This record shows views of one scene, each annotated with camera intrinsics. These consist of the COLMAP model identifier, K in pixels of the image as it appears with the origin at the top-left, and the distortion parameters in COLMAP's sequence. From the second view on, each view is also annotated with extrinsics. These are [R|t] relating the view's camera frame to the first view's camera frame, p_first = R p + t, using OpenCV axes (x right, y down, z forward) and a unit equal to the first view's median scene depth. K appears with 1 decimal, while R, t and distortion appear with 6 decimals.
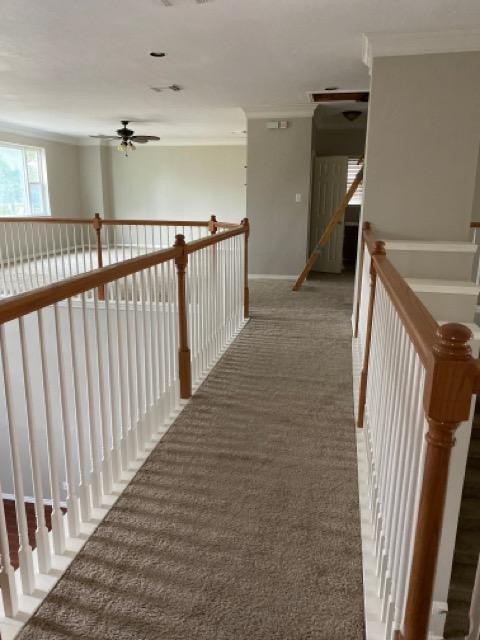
lens RADIAL K [[474.3, 0, 231.1], [0, 474.3, 320.6], [0, 0, 1]] dist [0.007467, -0.004091]
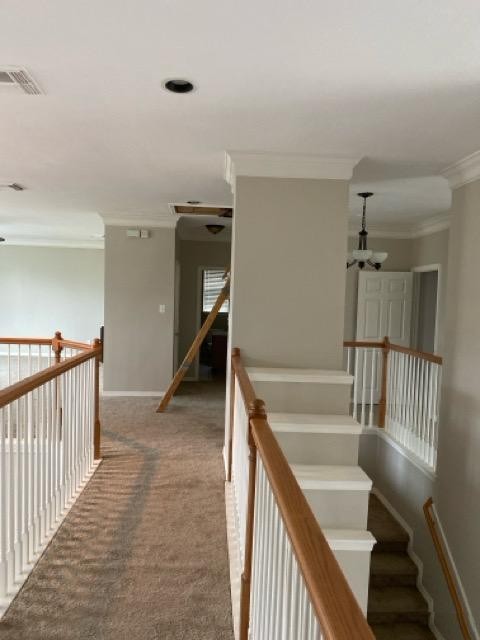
lens RADIAL K [[474.3, 0, 231.1], [0, 474.3, 320.6], [0, 0, 1]] dist [0.007467, -0.004091]
pose [[0.963610, 0.012568, 0.267016, 0.031714], [0.040454, 0.980532, -0.192145, -0.068873], [-0.264233, 0.195955, 0.944343, 0.126567]]
